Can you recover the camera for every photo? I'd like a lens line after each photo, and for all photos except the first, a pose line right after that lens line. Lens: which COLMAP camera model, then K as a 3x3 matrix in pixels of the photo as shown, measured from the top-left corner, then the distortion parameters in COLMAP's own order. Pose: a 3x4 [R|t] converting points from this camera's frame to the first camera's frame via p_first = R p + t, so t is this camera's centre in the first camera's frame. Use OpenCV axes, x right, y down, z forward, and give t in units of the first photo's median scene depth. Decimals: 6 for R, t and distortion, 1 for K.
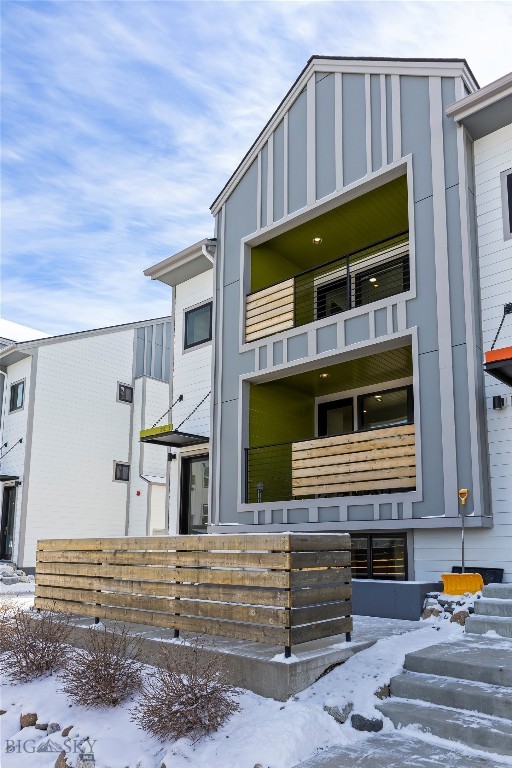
lens RADIAL K [[510.9, 0, 254.4], [0, 510.9, 353.3], [0, 0, 1]] dist [0.001613, 0.000066]
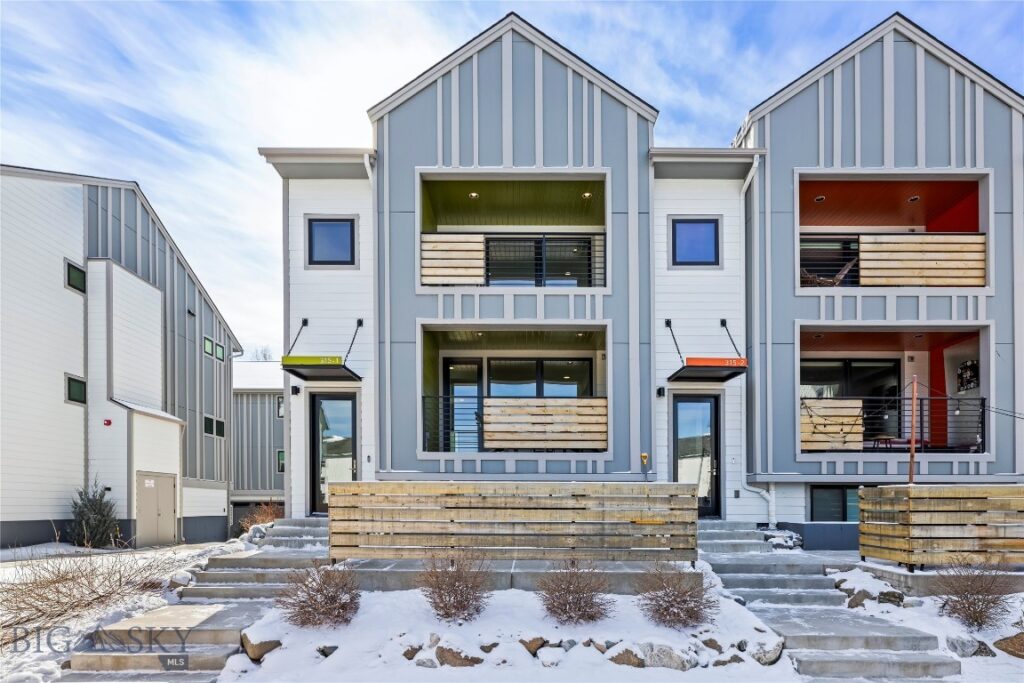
lens RADIAL K [[562.3, 0, 512.0], [0, 562.3, 341.5], [0, 0, 1]] dist [-0.002886, -0.000083]
pose [[0.747208, 0.184433, 0.638487, -0.532116], [-0.239071, 0.971002, -0.000702, 0.042174], [-0.620101, -0.152119, 0.769633, 0.083324]]
